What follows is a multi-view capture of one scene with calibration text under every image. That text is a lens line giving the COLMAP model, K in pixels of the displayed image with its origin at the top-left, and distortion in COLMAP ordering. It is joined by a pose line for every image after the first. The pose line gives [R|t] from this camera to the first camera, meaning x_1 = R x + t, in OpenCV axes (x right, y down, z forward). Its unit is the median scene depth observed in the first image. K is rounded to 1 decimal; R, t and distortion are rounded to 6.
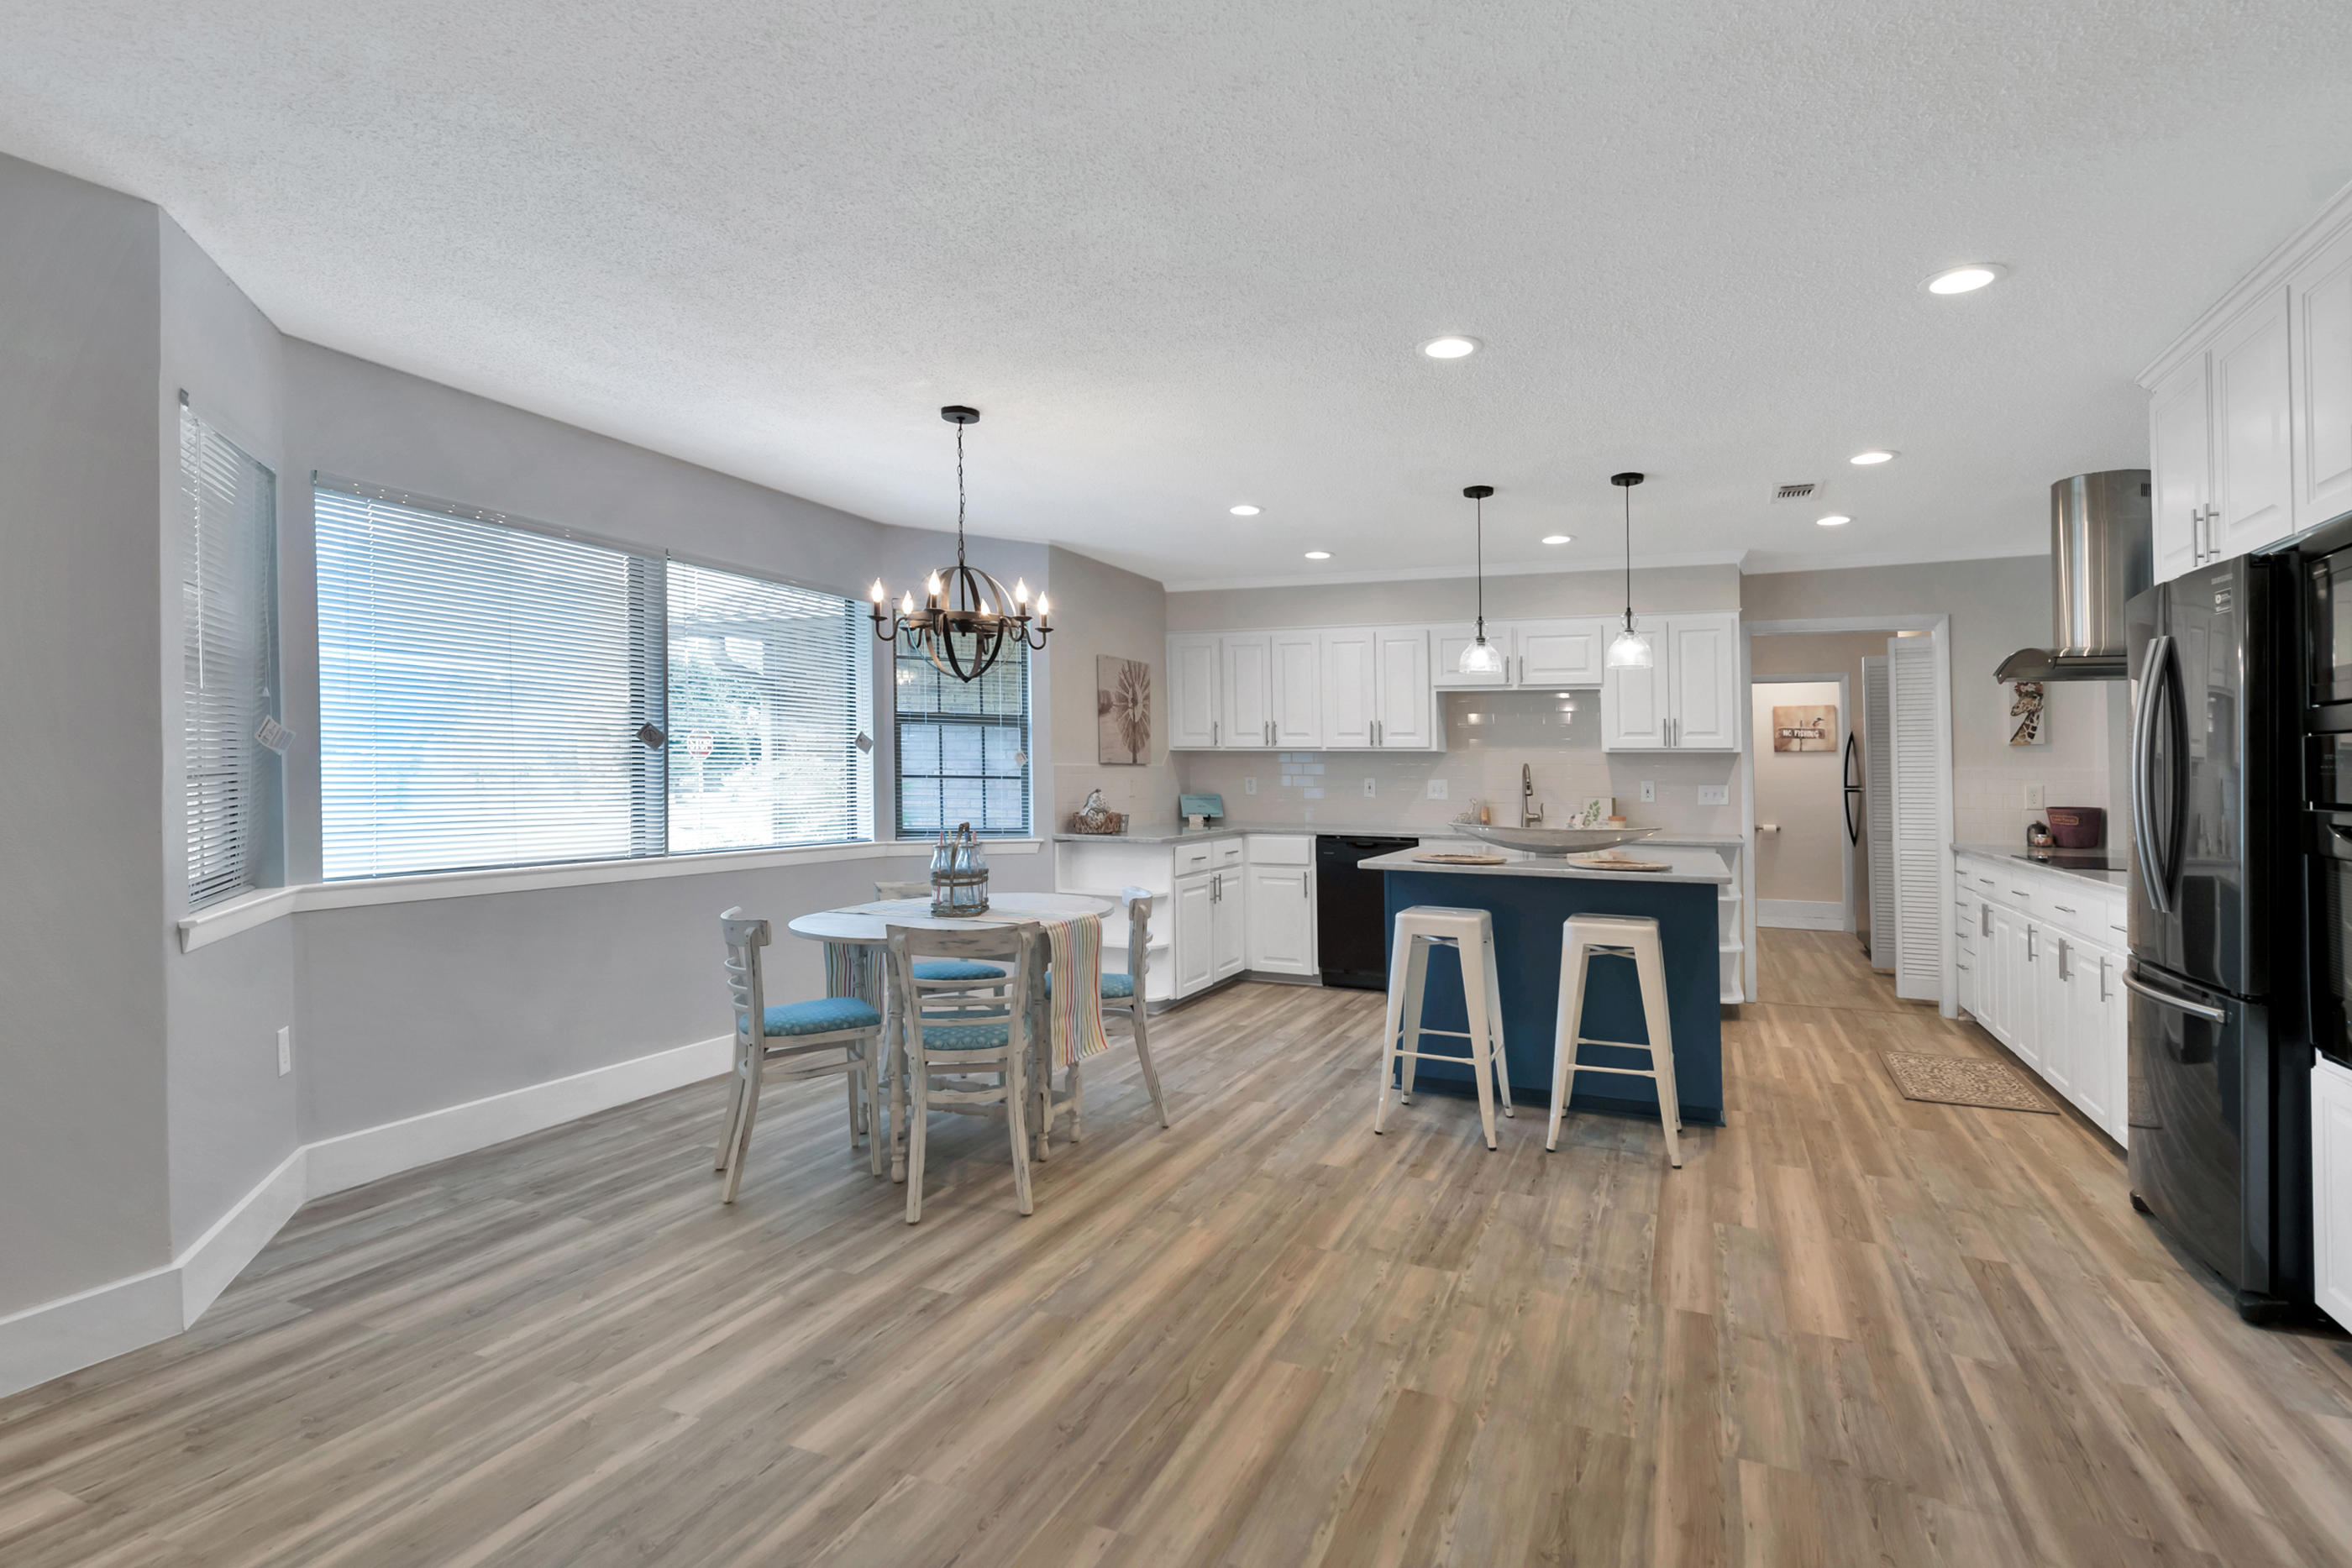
lens RADIAL K [[1163.8, 0, 1267.3], [0, 1163.8, 714.7], [0, 0, 1]] dist [-0.005365, -0.000259]
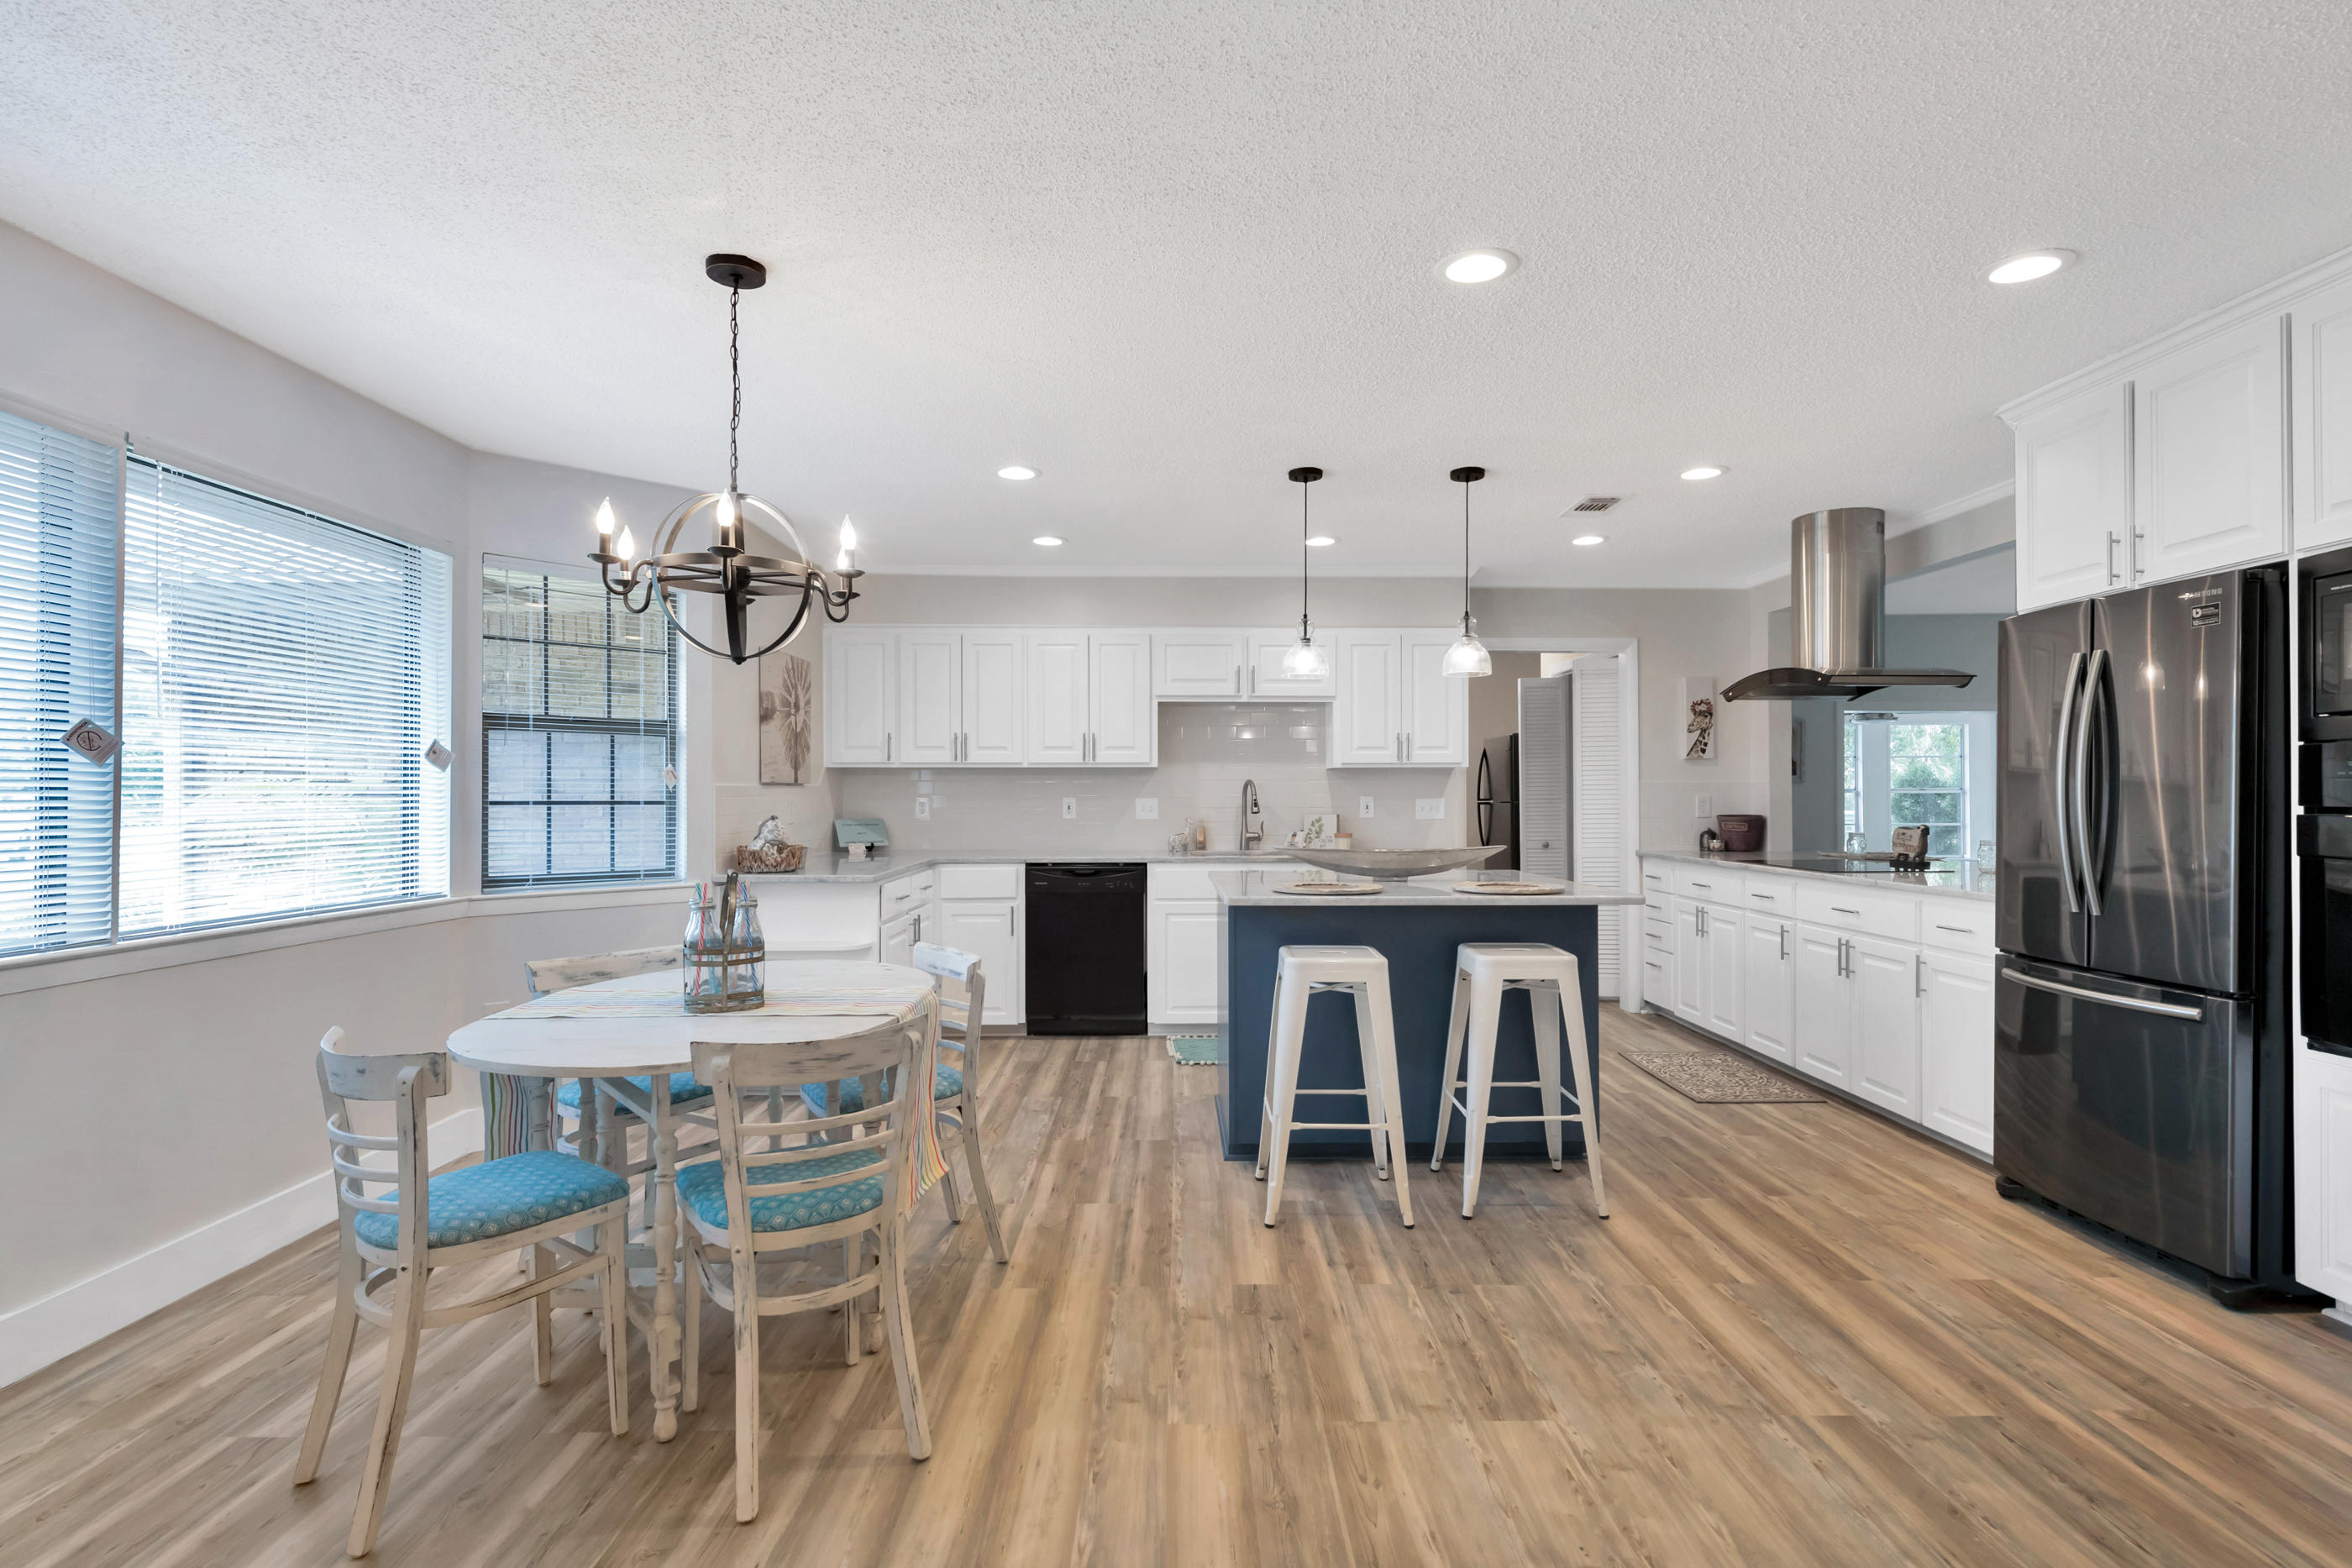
lens RADIAL K [[1118.0, 0, 1231.8], [0, 1118.0, 759.7], [0, 0, 1]] dist [-0.004675, -0.000413]
pose [[0.918759, -0.000374, 0.394820, -0.217894], [-0.008901, 0.999726, 0.021661, 0.009176], [-0.394719, -0.023416, 0.918503, 0.256312]]
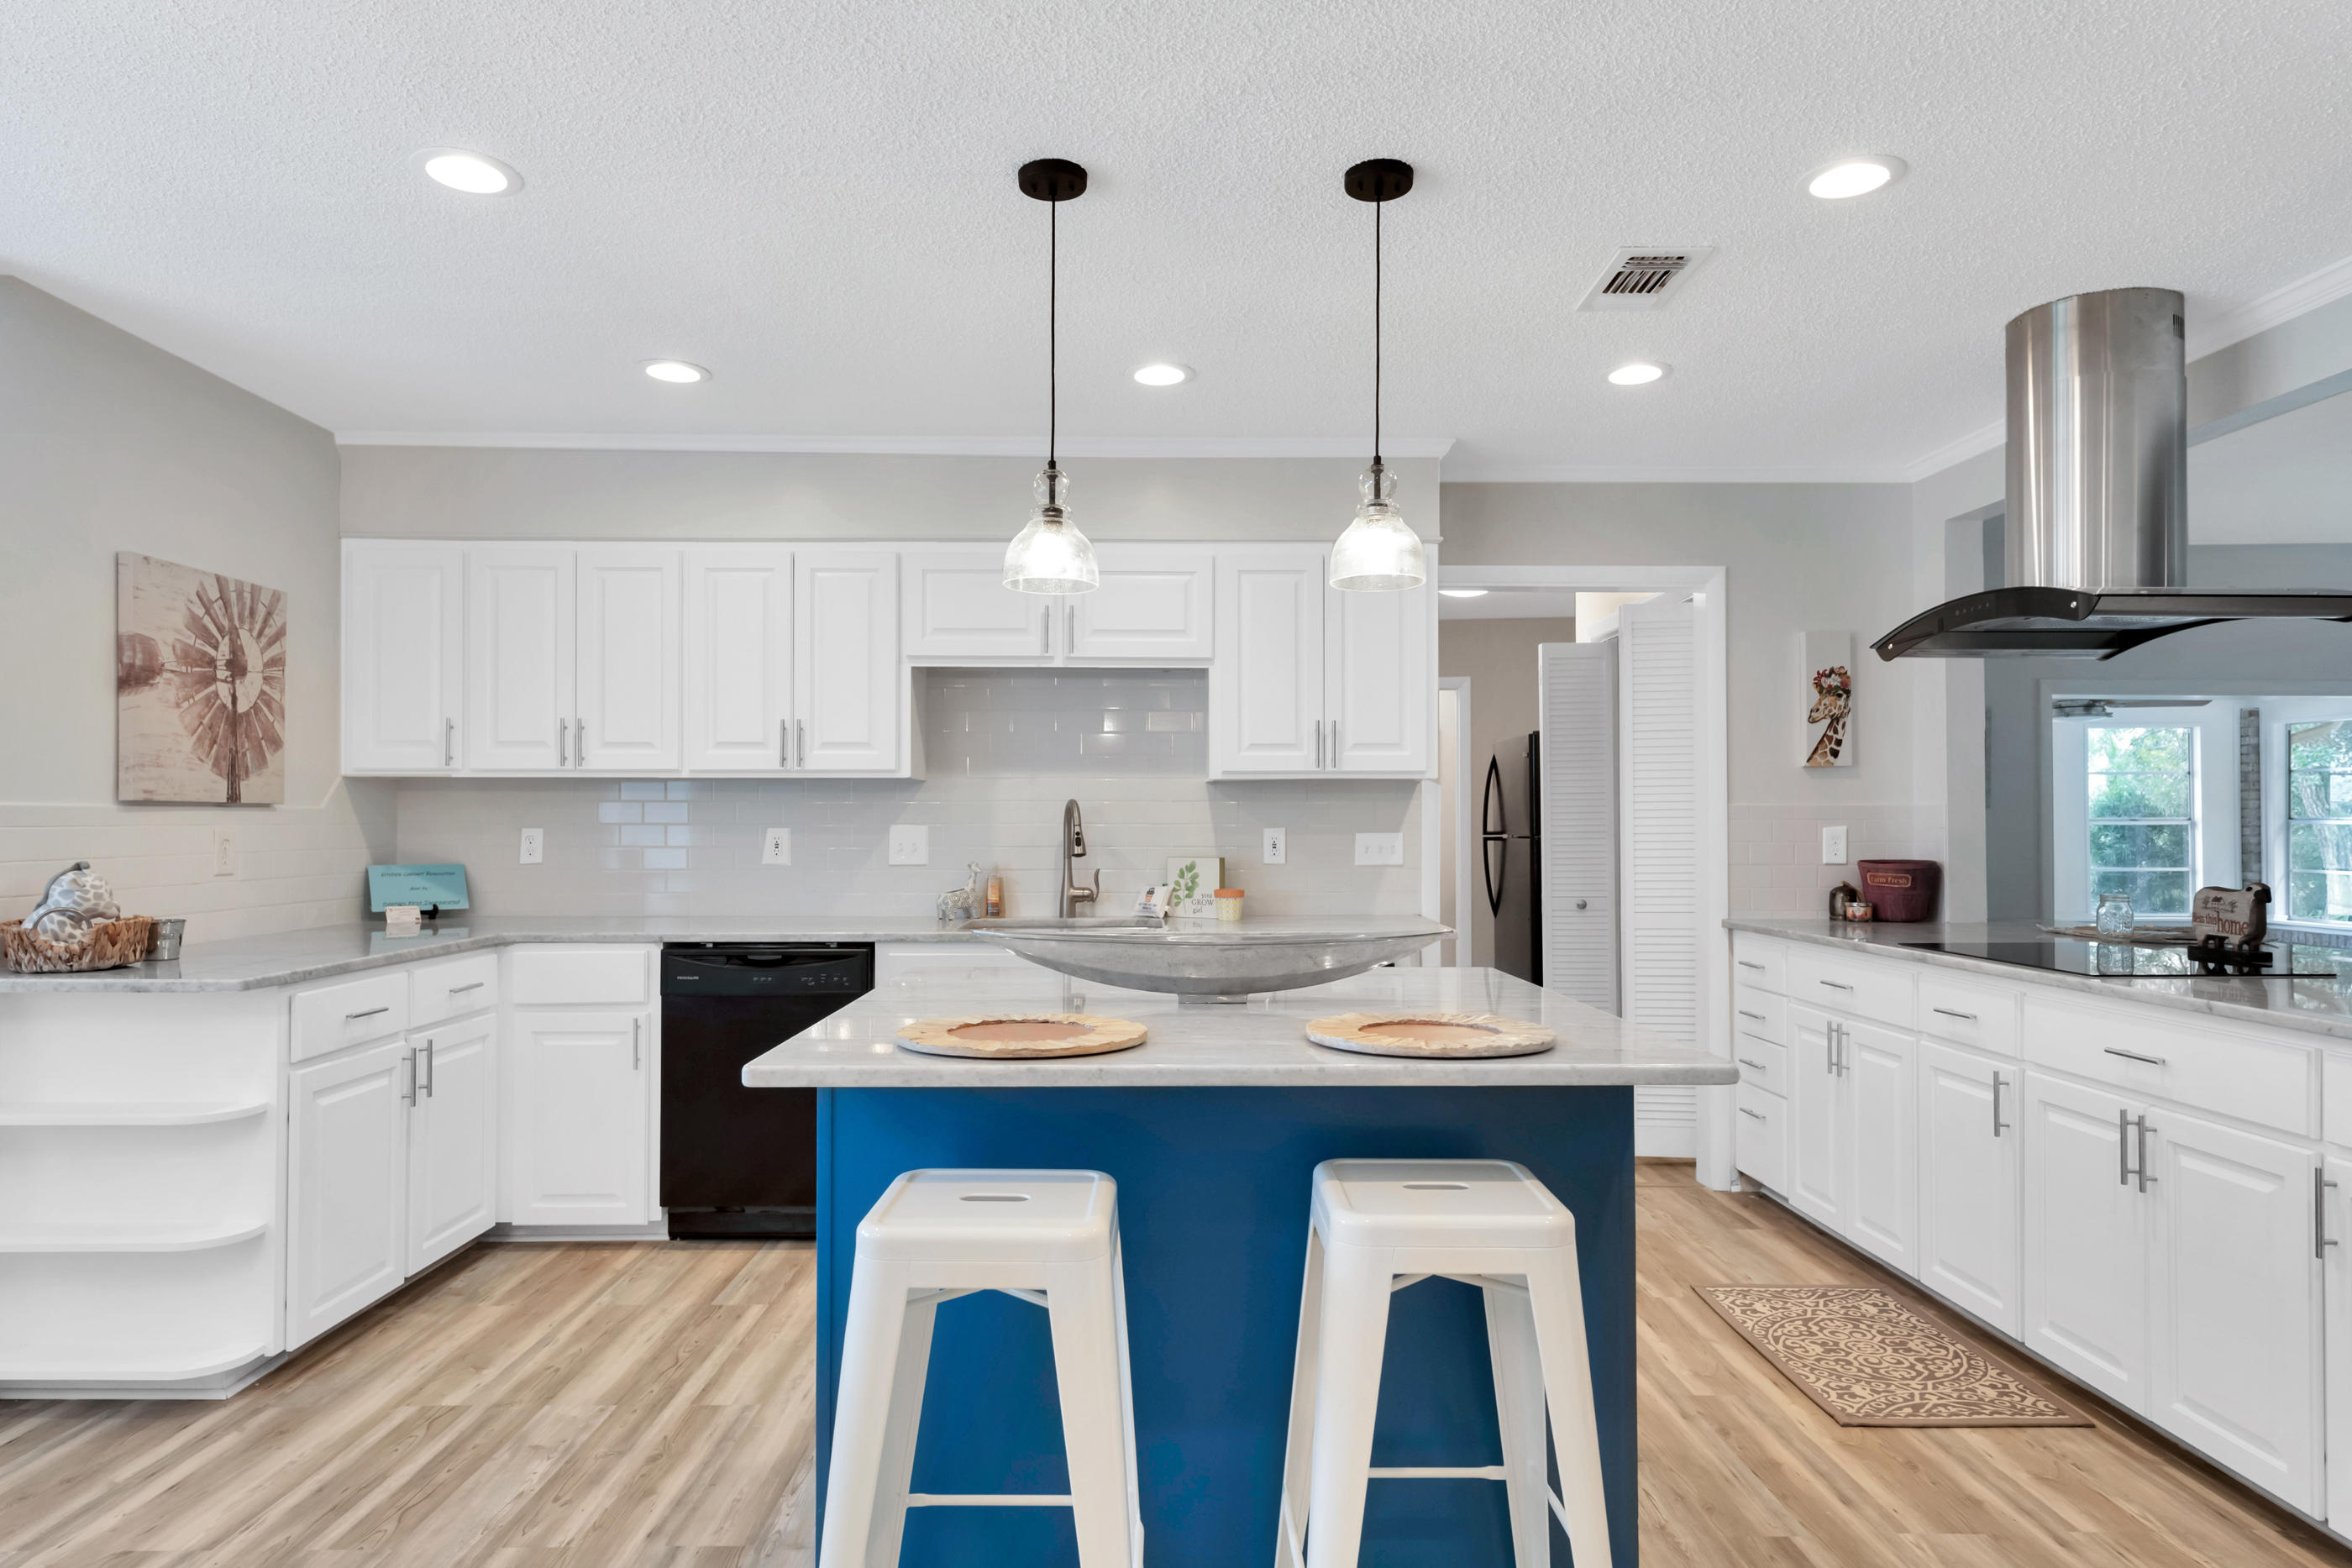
lens RADIAL K [[1374.9, 0, 1237.7], [0, 1374.9, 770.8], [0, 0, 1]] dist [0.000721, -0.000193]
pose [[0.916234, 0.004874, 0.400615, 0.044715], [-0.010759, 0.999865, 0.012442, 0.027833], [-0.400500, -0.015710, 0.916162, 0.533104]]
